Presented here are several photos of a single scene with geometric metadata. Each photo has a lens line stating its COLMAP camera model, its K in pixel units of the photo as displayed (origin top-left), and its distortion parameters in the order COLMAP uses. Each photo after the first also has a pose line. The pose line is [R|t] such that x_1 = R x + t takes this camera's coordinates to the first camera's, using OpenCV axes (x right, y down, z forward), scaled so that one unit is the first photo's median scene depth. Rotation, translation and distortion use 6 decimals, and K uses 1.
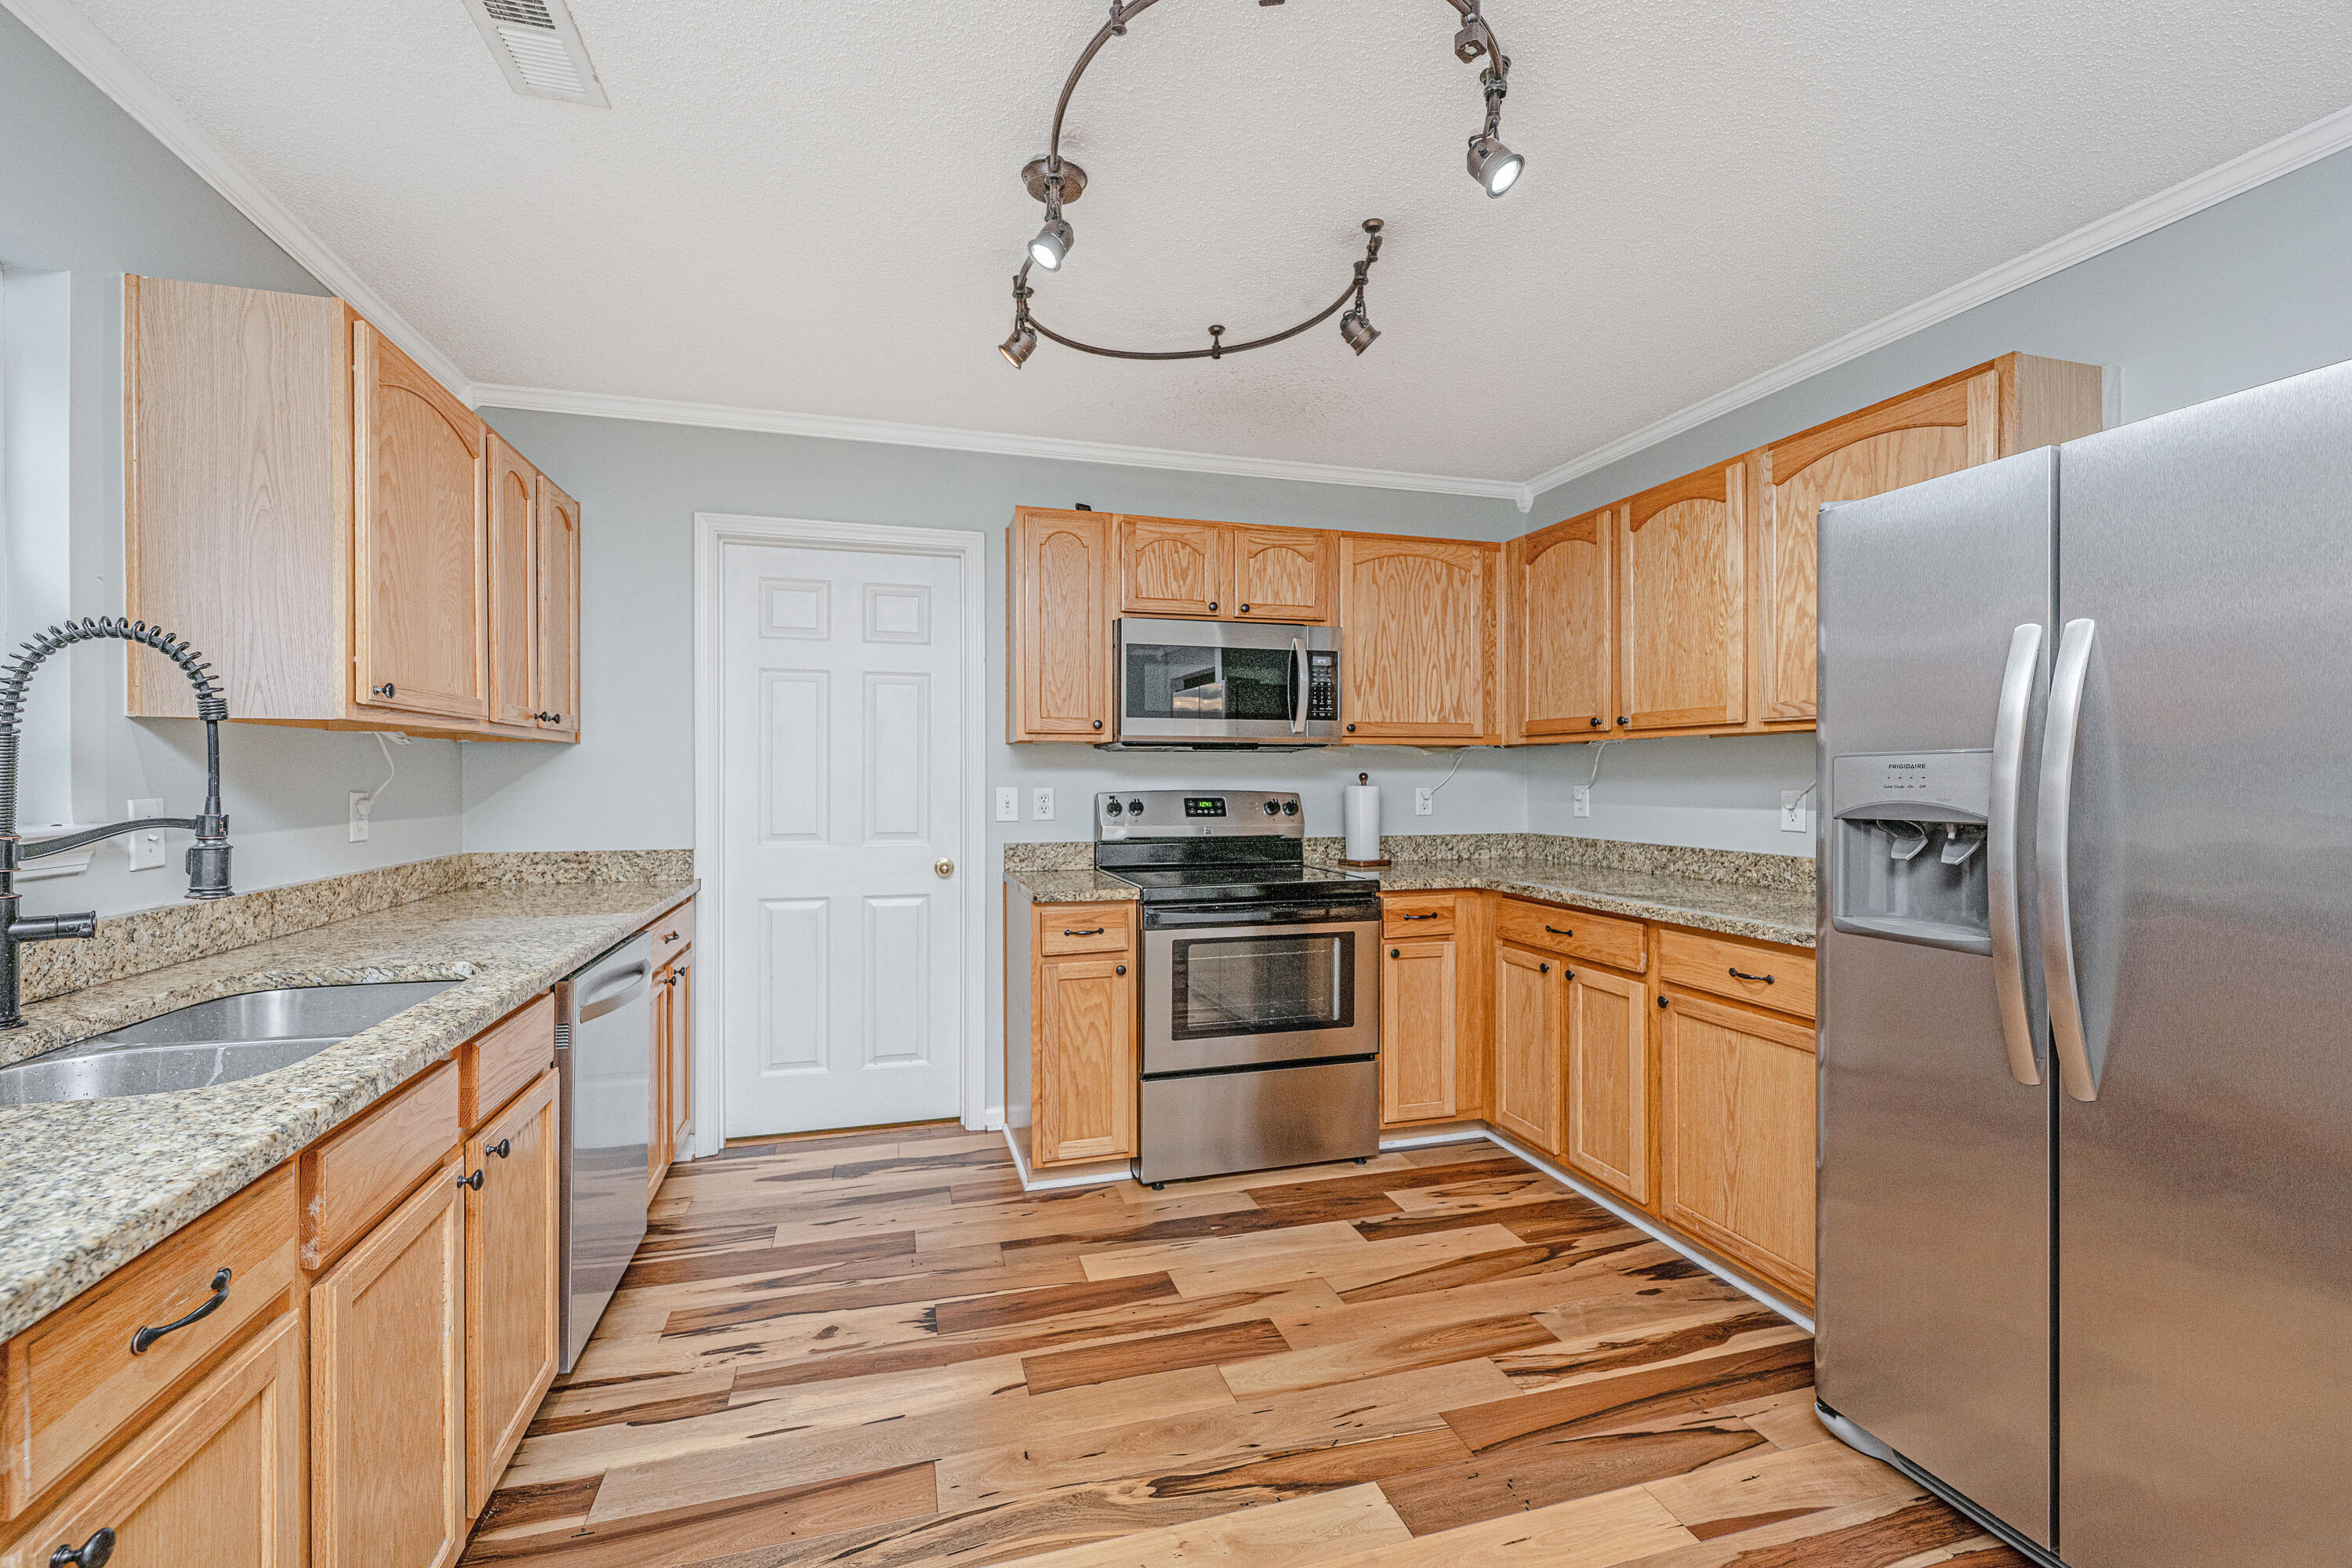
lens RADIAL K [[942.5, 0, 1139.1], [0, 942.5, 779.9], [0, 0, 1]] dist [0.000046, 0.000050]
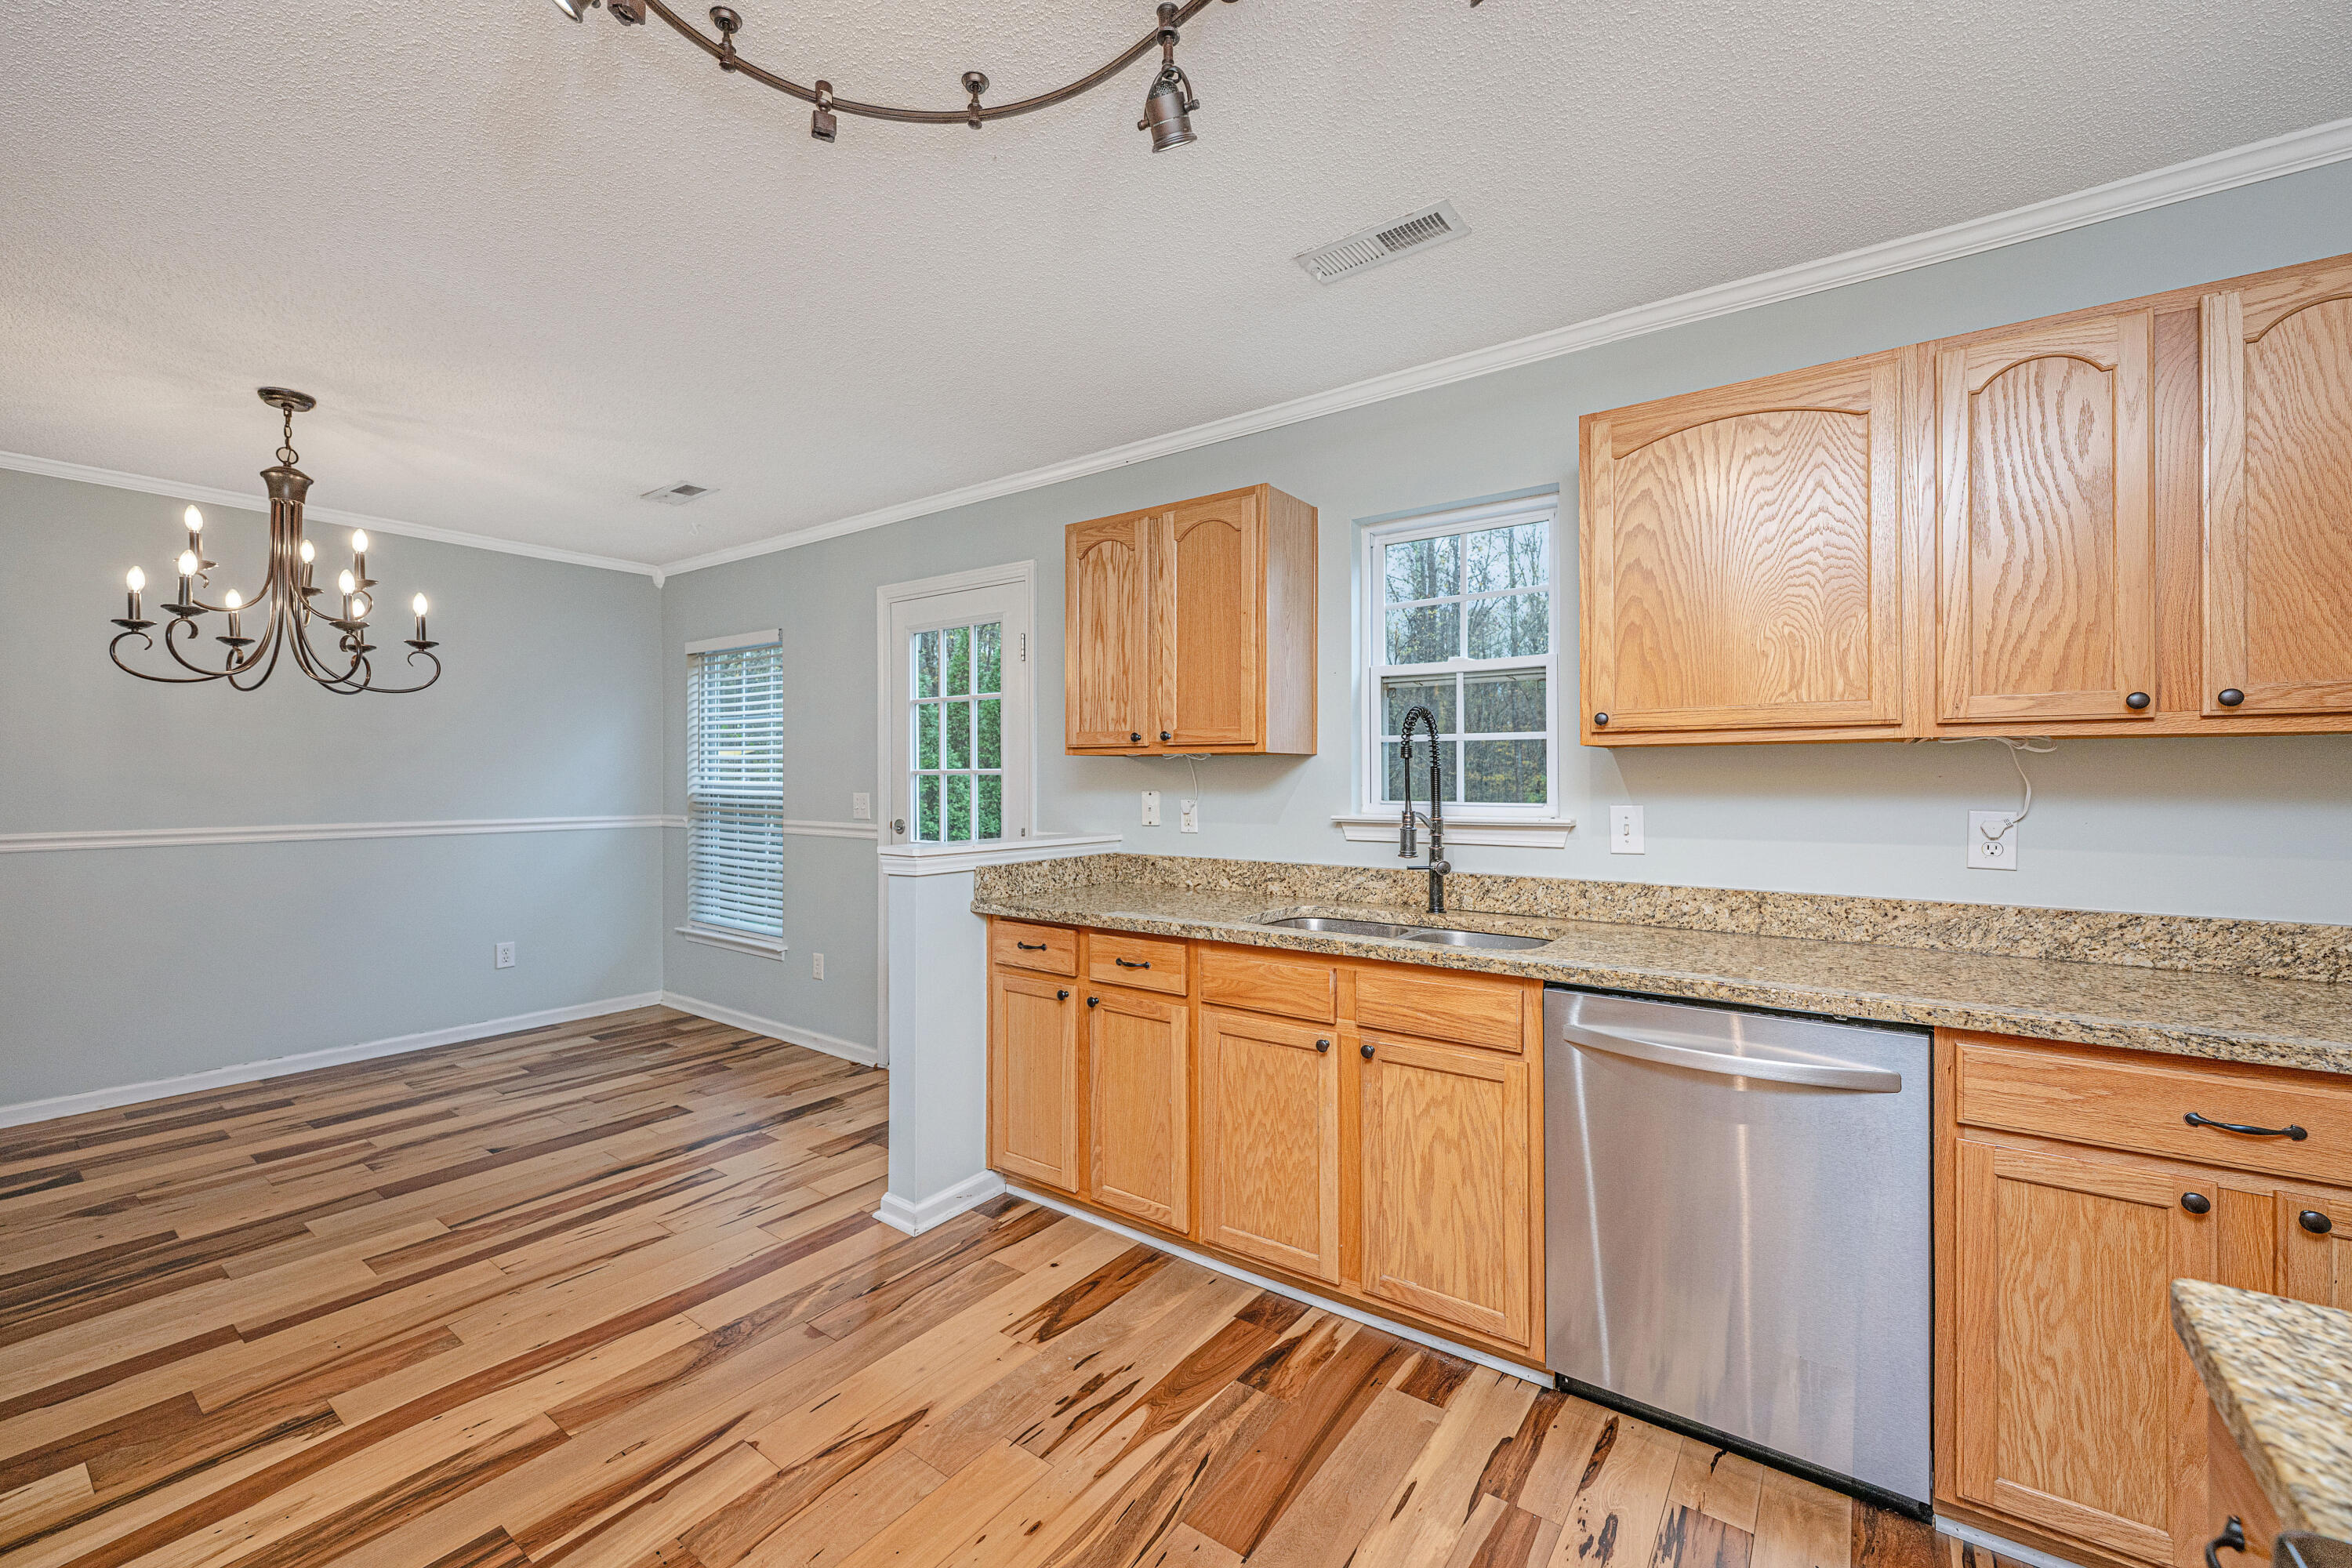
lens RADIAL K [[1007.3, 0, 1173.1], [0, 1007.3, 775.2], [0, 0, 1]] dist [-0.002007, -0.000398]
pose [[-0.776891, -0.002403, -0.629630, 0.260260], [-0.003866, 0.999992, 0.000954, -0.013748], [0.629623, 0.003175, -0.776894, 0.996568]]
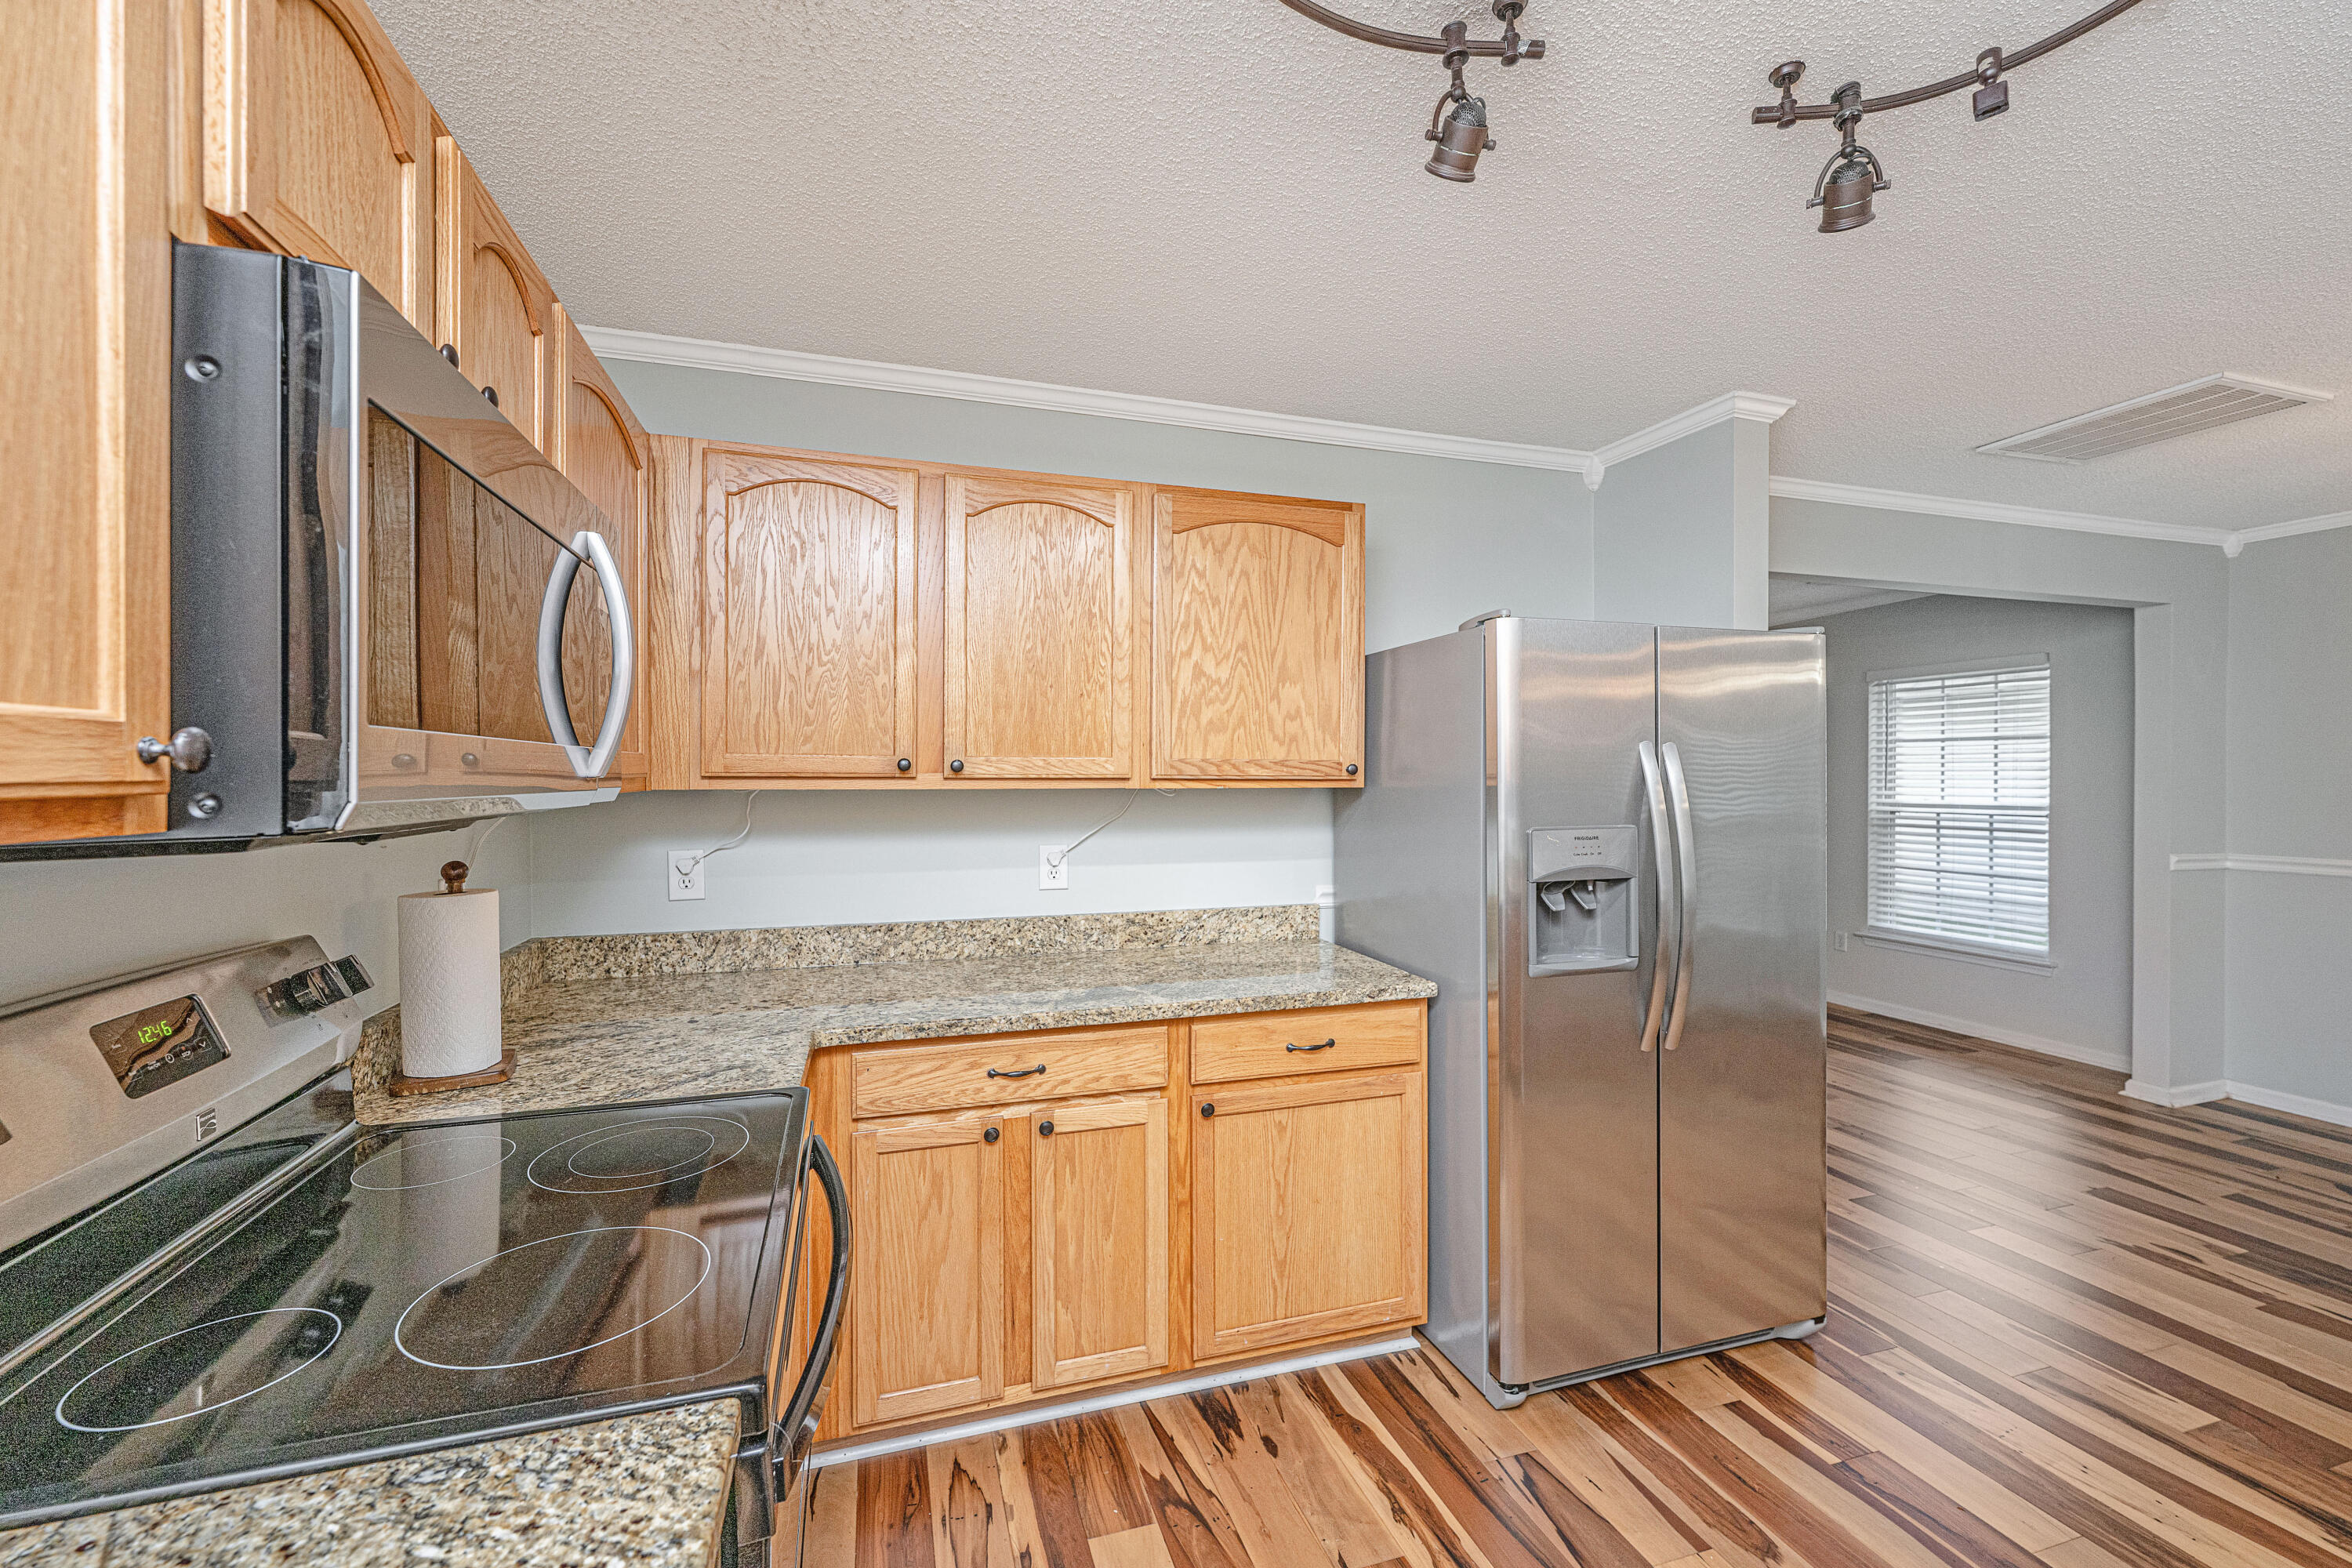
lens RADIAL K [[986.3, 0, 1191.3], [0, 986.3, 769.6], [0, 0, 1]] dist [-0.007490, 0.005145]
pose [[-0.057103, 0.001142, 0.998368, -0.278909], [0.003992, 0.999992, -0.000915, -0.059652], [-0.998360, 0.003934, -0.057107, 0.880749]]
